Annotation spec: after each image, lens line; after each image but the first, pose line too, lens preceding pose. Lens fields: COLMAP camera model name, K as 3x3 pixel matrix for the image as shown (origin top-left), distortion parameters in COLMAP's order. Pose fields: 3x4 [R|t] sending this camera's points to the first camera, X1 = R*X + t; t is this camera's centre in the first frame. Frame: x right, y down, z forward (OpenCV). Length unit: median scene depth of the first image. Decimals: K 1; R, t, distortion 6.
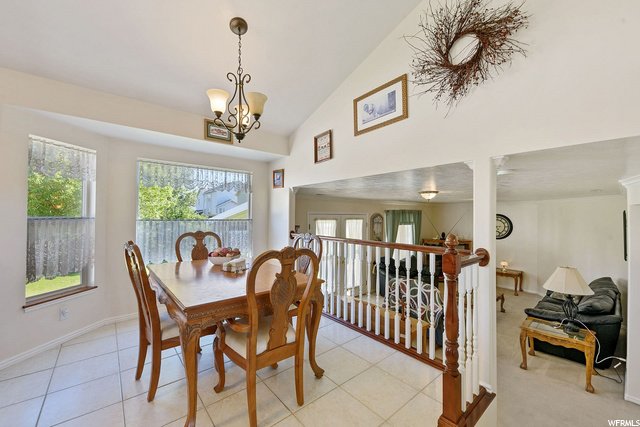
lens RADIAL K [[250.4, 0, 320.0], [0, 250.4, 214.7], [0, 0, 1]] dist [-0.000210, 0.000089]
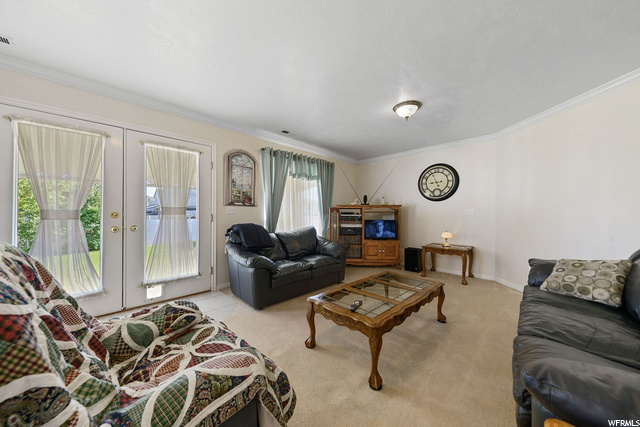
lens RADIAL K [[222.2, 0, 320.4], [0, 222.2, 213.5], [0, 0, 1]] dist [0.000140, -0.000005]
pose [[0.994601, -0.000586, 0.103768, 0.353657], [0.000290, 0.999996, 0.002863, 0.138078], [-0.103769, -0.002818, 0.994597, 0.466172]]
